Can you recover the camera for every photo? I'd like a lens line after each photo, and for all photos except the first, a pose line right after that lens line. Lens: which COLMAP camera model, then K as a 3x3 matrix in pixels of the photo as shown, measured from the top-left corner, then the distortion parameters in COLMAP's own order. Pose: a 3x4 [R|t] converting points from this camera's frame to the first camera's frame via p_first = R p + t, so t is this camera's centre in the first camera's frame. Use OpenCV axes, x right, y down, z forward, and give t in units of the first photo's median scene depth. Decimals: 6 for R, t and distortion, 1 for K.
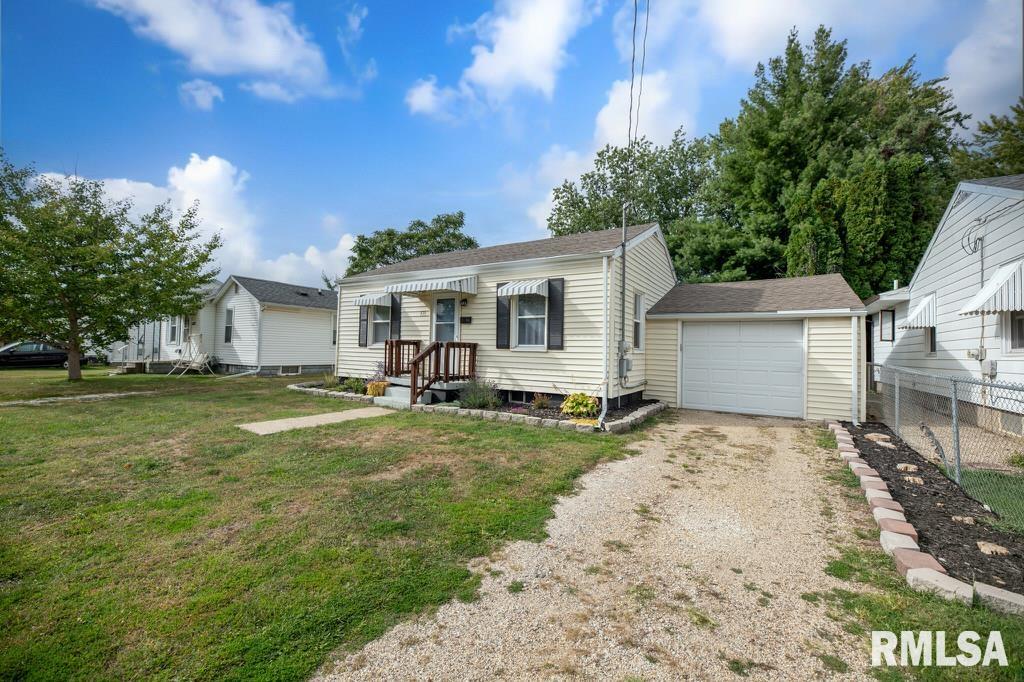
lens RADIAL K [[415.9, 0, 512.0], [0, 415.9, 341.0], [0, 0, 1]] dist [-0.006069, -0.000316]
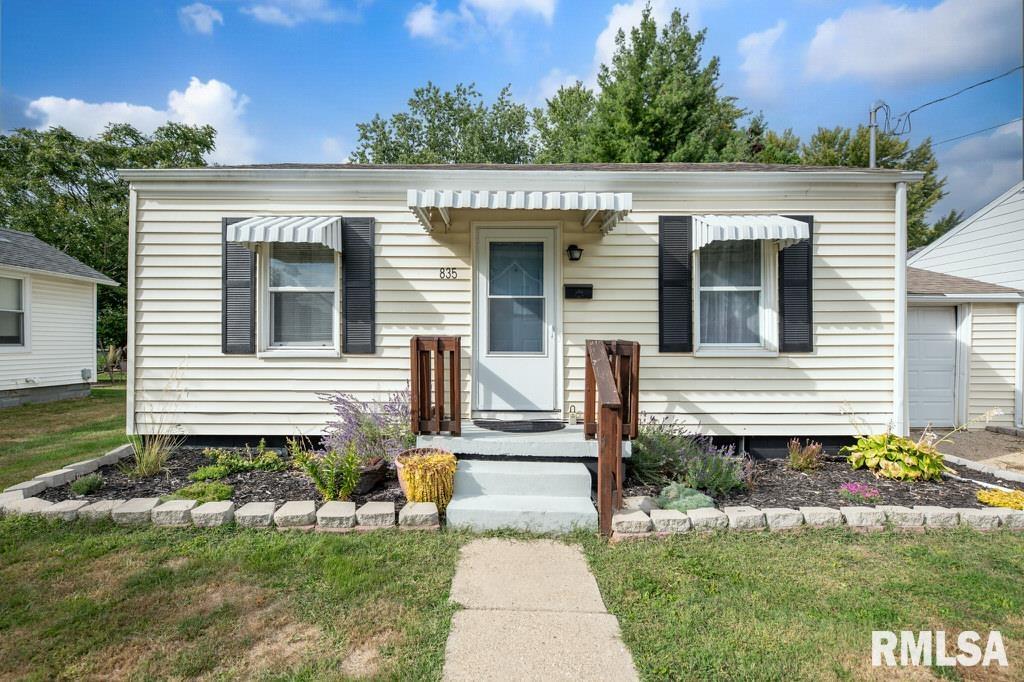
lens RADIAL K [[461.9, 0, 505.0], [0, 461.9, 342.7], [0, 0, 1]] dist [0.000159, -0.000151]
pose [[0.849356, -0.019836, 0.527448, -0.476710], [0.004797, 0.999542, 0.029866, -0.009829], [-0.527799, -0.022836, 0.849062, 0.645285]]
